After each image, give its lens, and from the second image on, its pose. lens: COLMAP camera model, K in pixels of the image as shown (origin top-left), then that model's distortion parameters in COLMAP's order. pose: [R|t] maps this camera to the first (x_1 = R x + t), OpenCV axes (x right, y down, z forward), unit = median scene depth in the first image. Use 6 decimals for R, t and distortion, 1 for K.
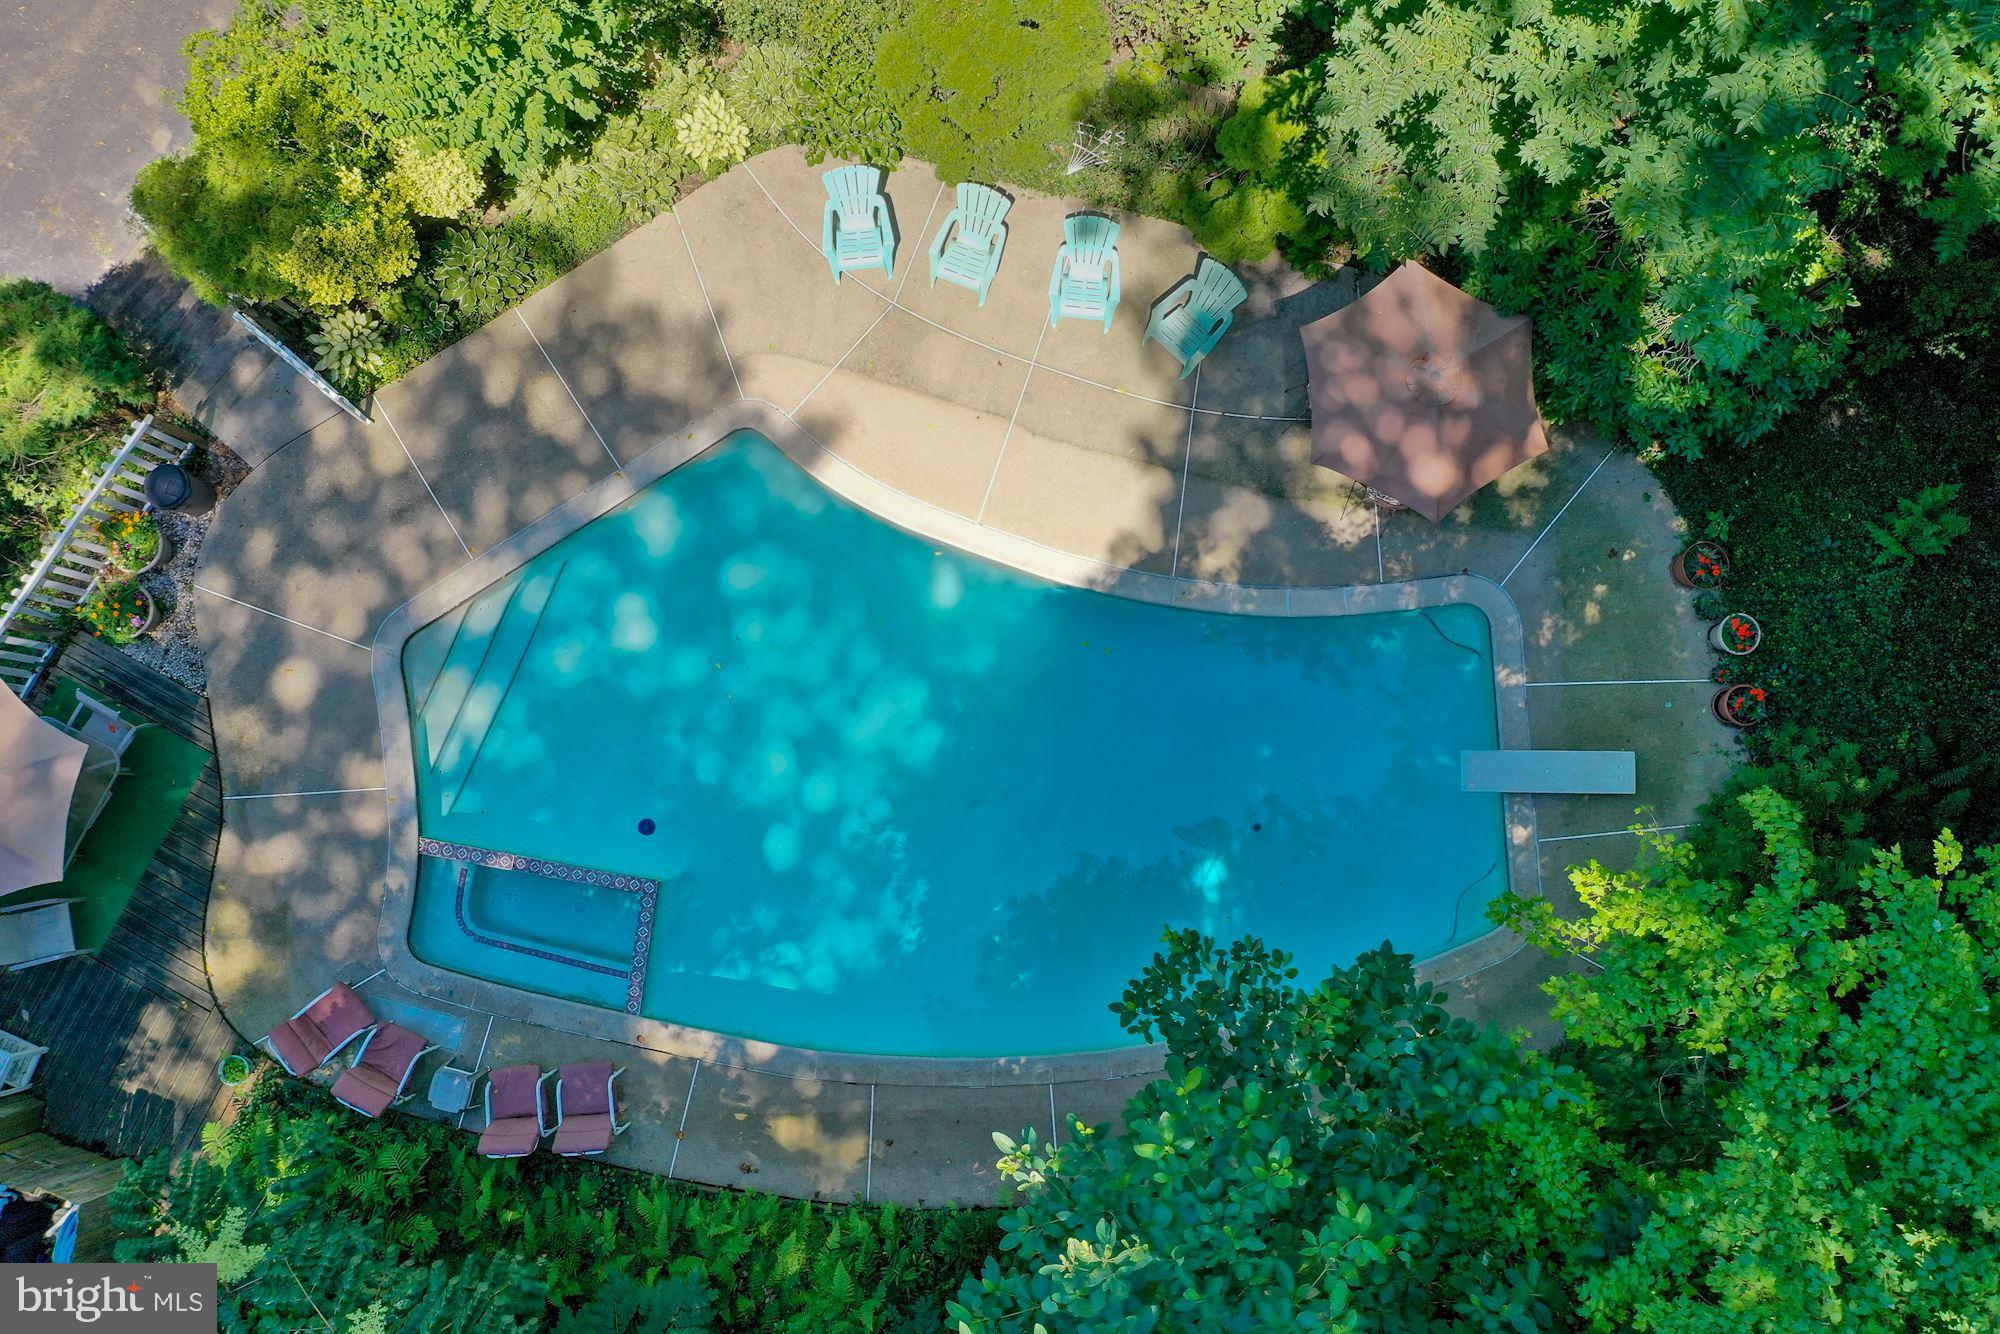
lens RADIAL K [[1522.5, 0, 1000.0], [0, 1522.5, 667.0], [0, 0, 1]] dist [-0.001444, -0.004834]
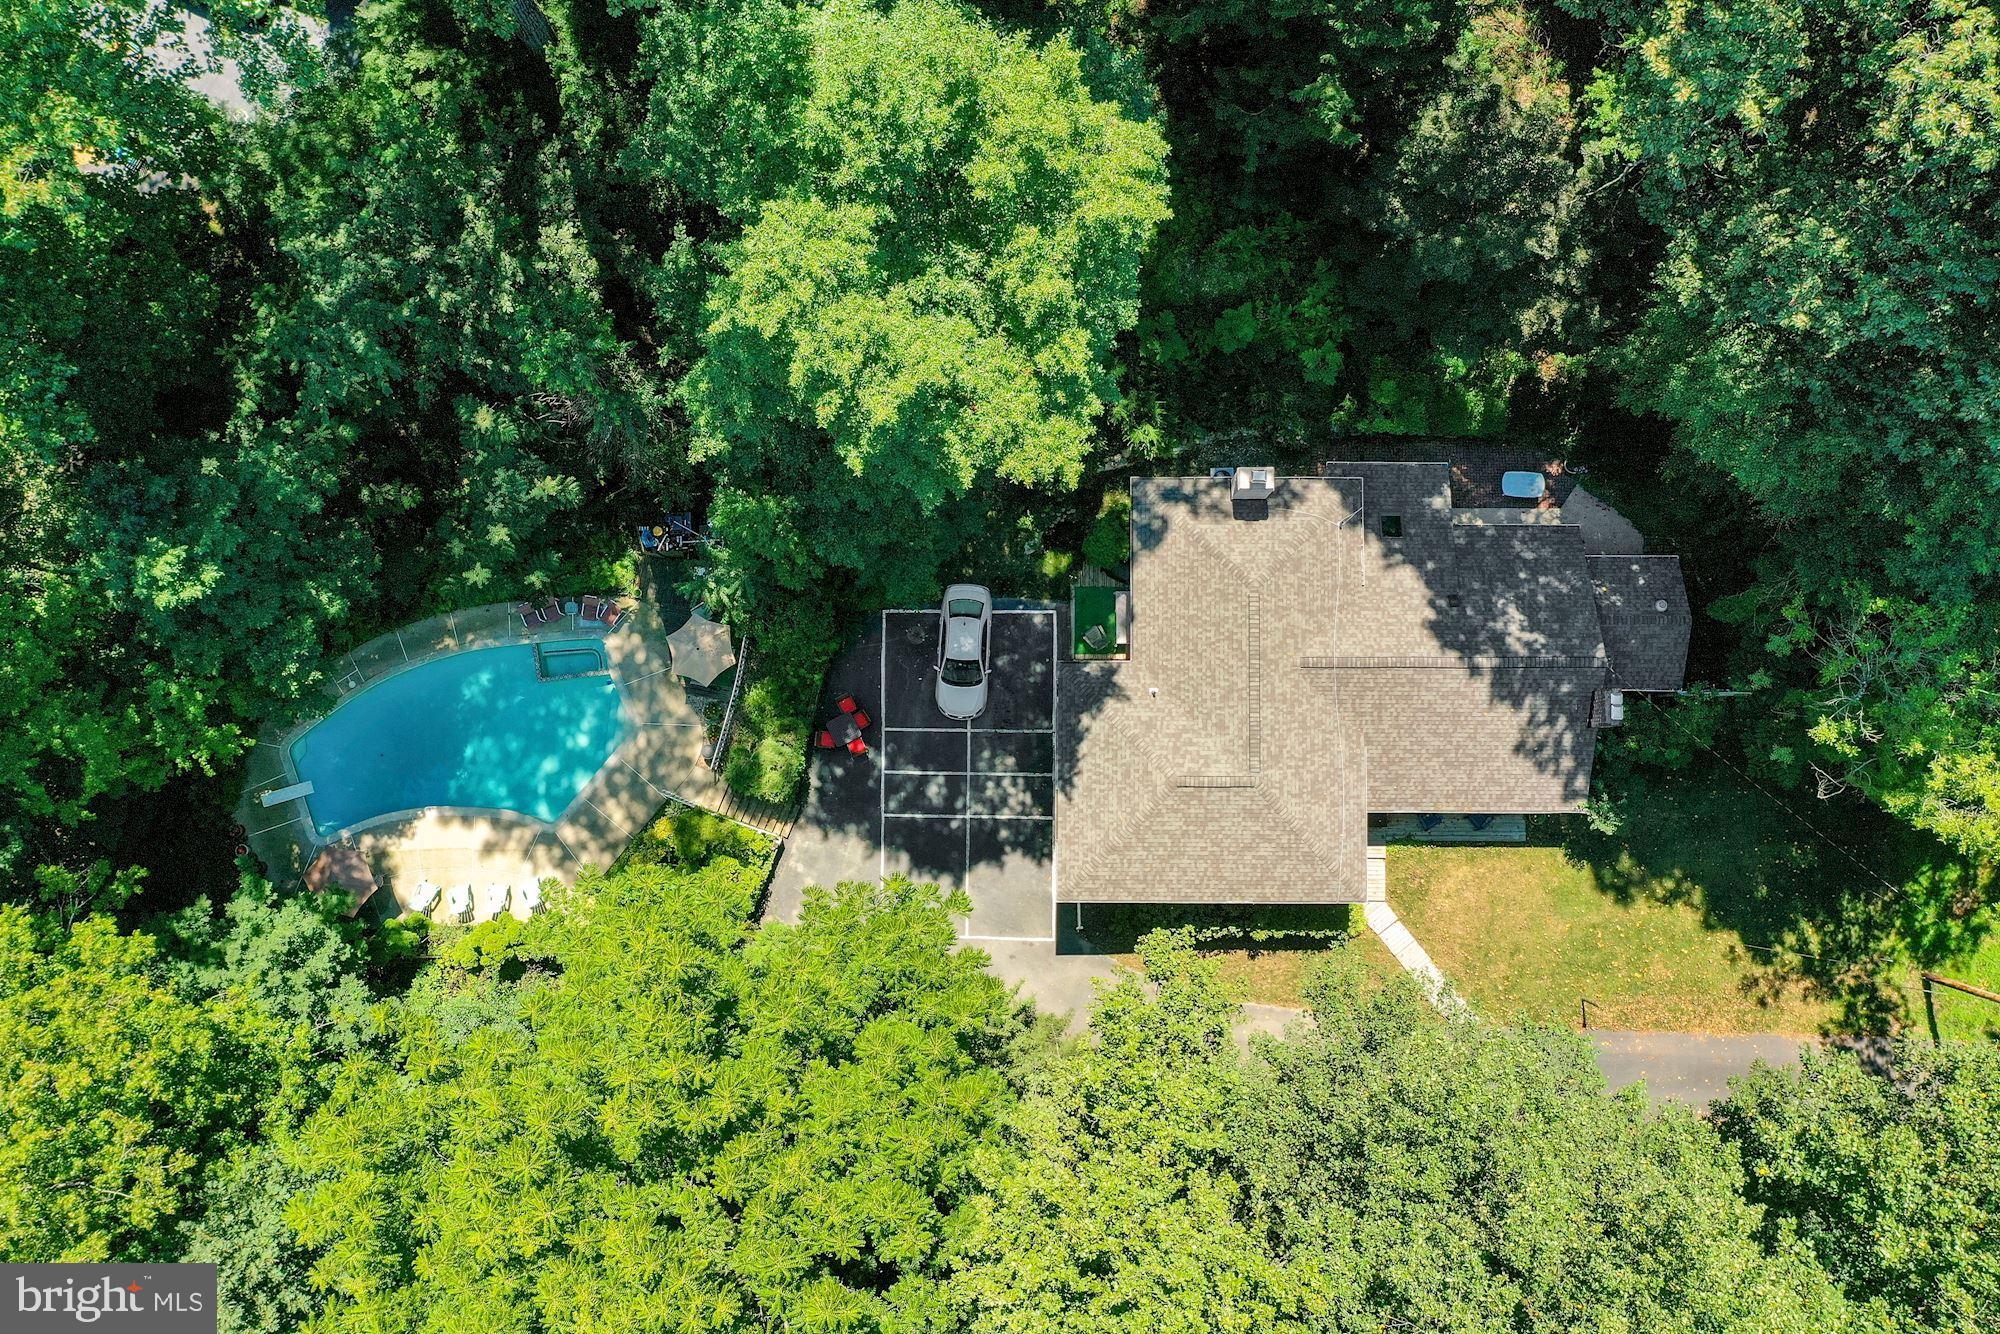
lens RADIAL K [[1515.2, 0, 1000.0], [0, 1515.2, 667.0], [0, 0, 1]] dist [0.011952, -0.038710]
pose [[-0.953623, 0.300991, -0.002895, -1.153477], [-0.297871, -0.942266, 0.152998, -0.623957], [0.043323, 0.146765, 0.988222, -2.185680]]
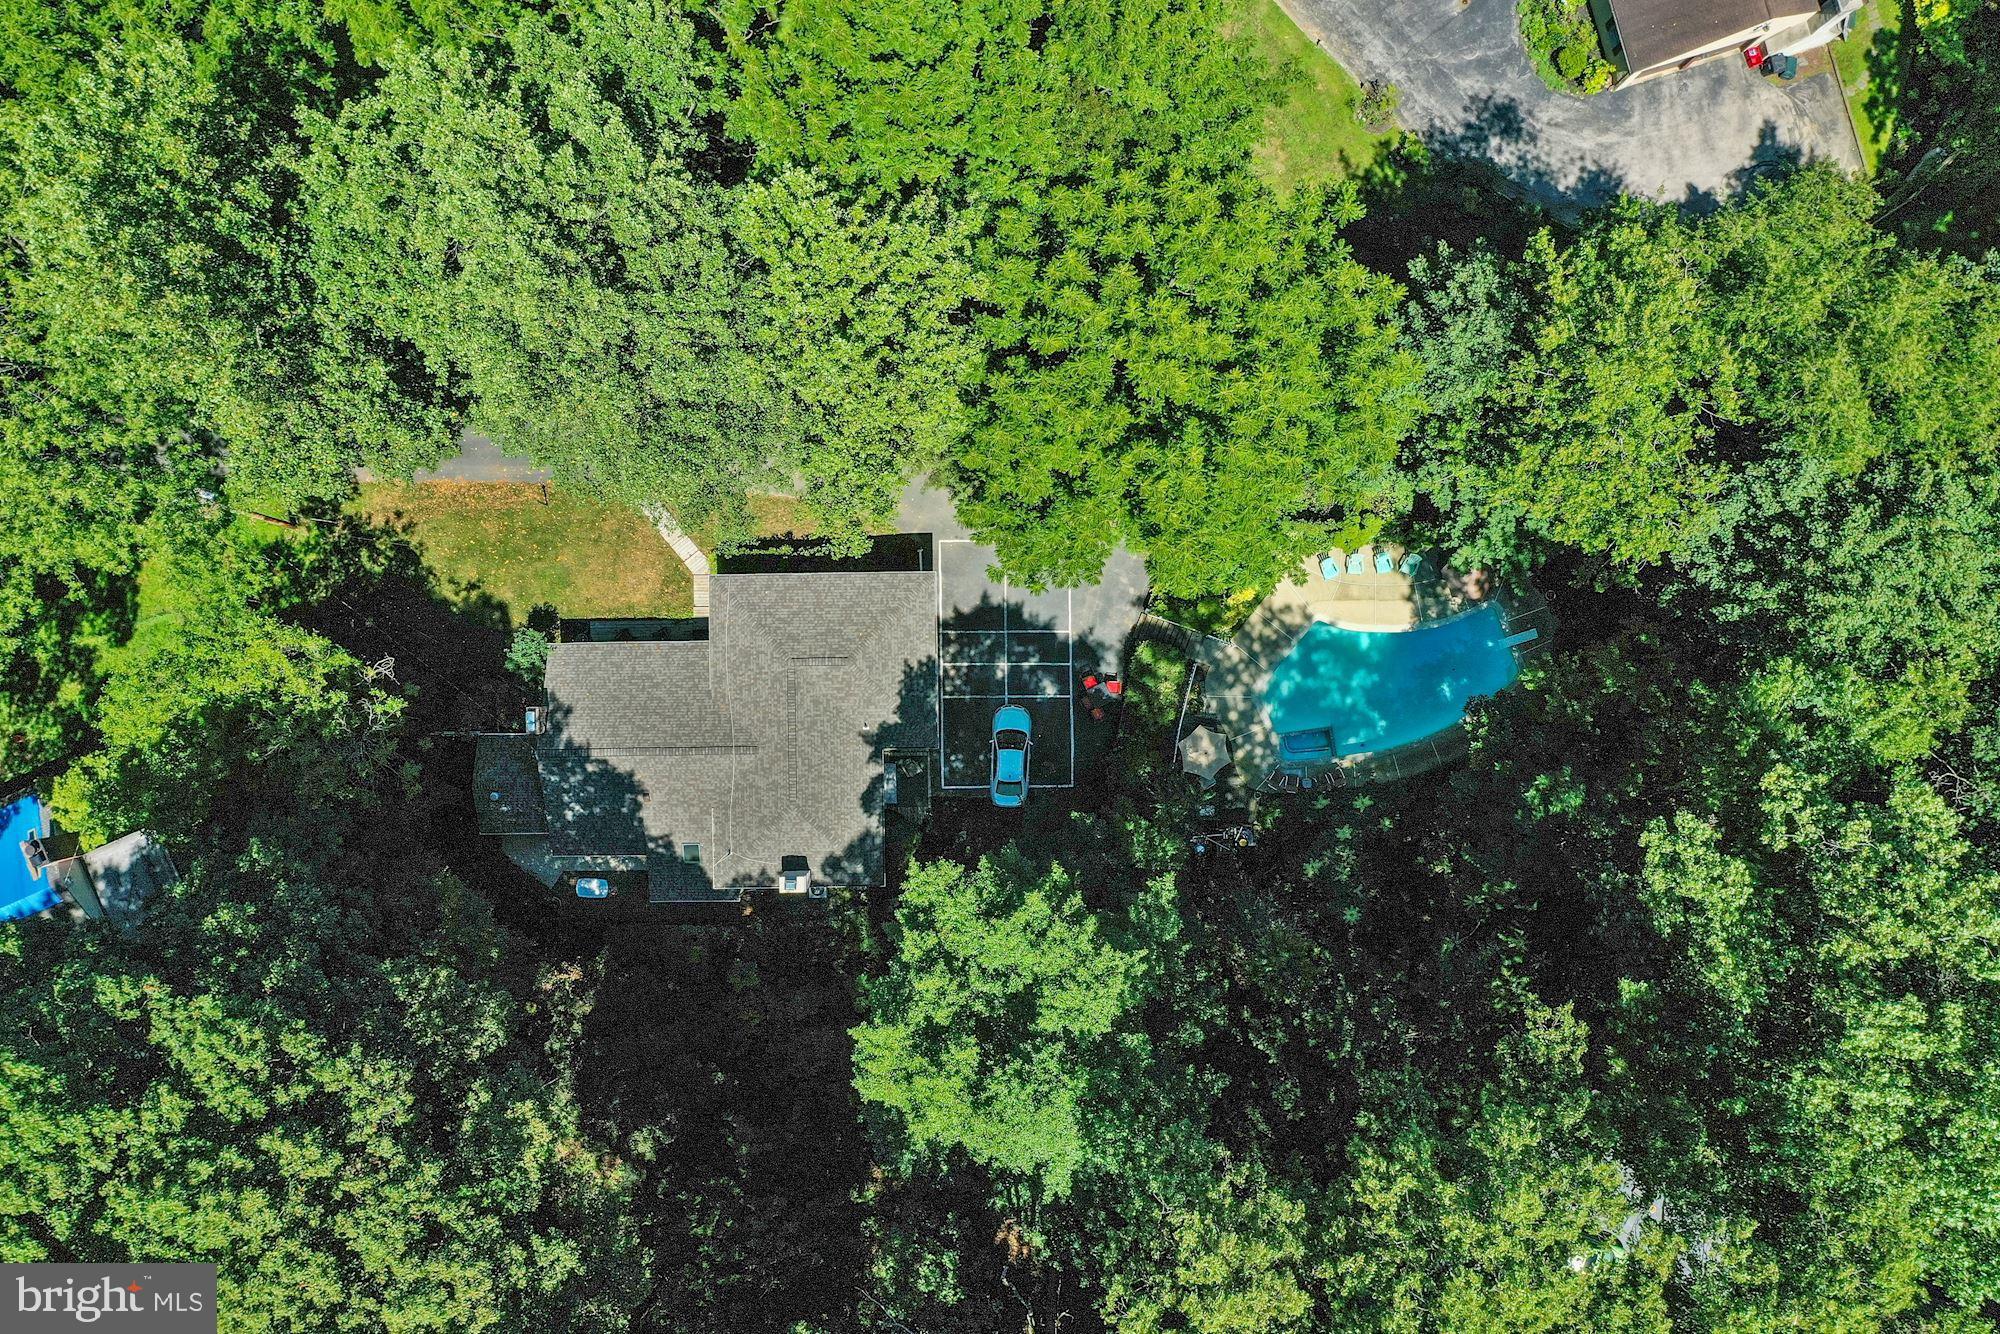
lens RADIAL K [[1522.5, 0, 1000.0], [0, 1522.5, 667.0], [0, 0, 1]] dist [-0.001444, -0.004834]
pose [[0.947552, -0.319410, -0.011065, -0.996689], [0.319210, 0.944106, 0.082275, -0.675675], [-0.015833, -0.081492, 0.996548, -3.277368]]
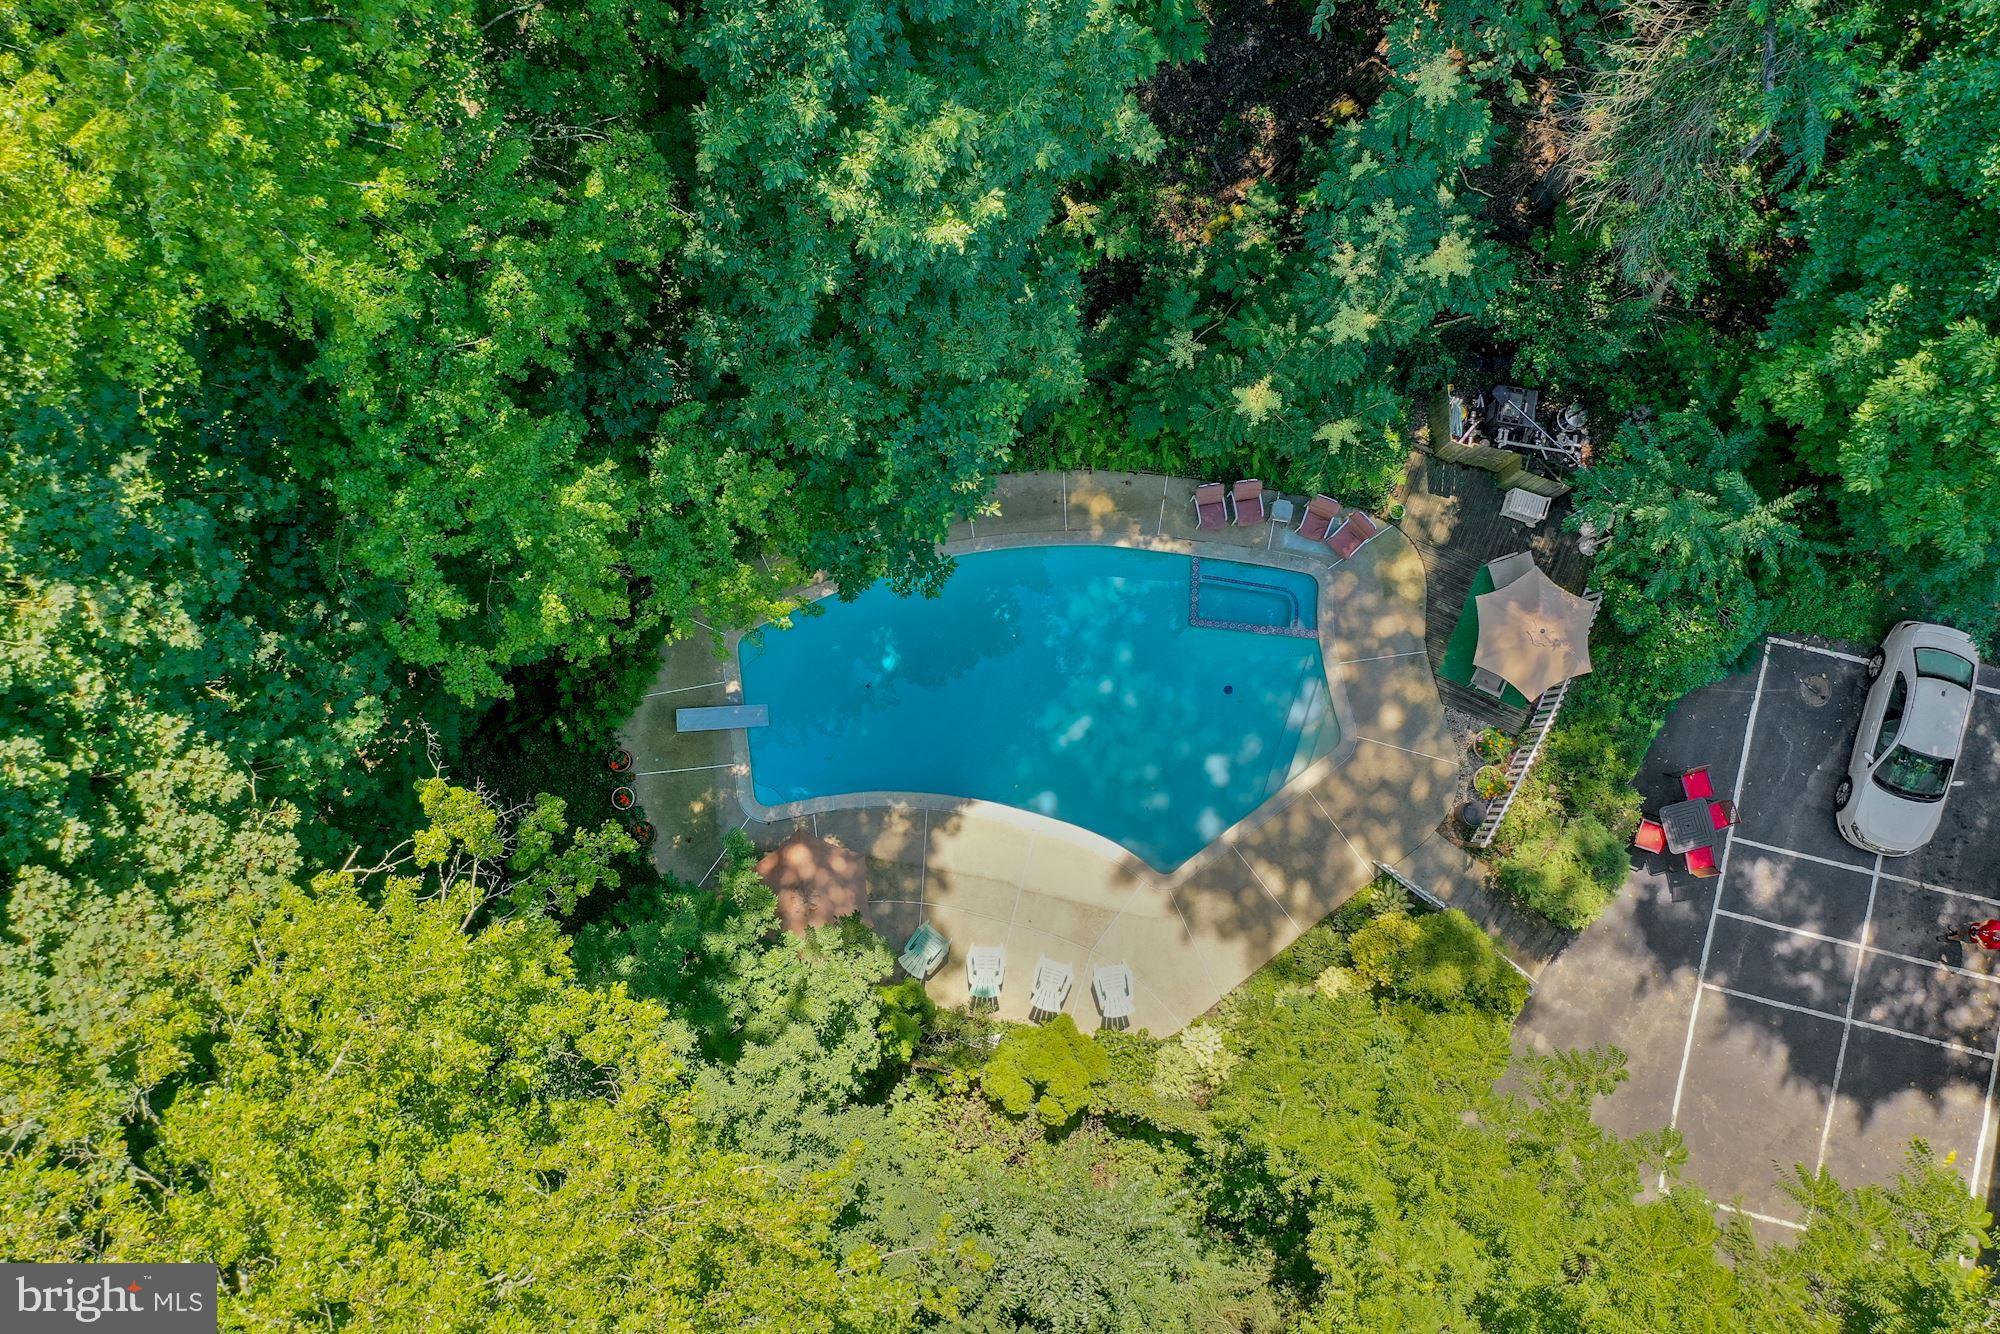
lens RADIAL K [[1566.7, 0, 1000.0], [0, 1566.7, 667.0], [0, 0, 1]] dist [-0.004000, -0.002250]
pose [[-0.996534, 0.082936, -0.006493, 0.016312], [-0.082676, -0.978714, 0.187837, -0.247028], [0.009223, 0.187723, 0.982179, -0.874200]]
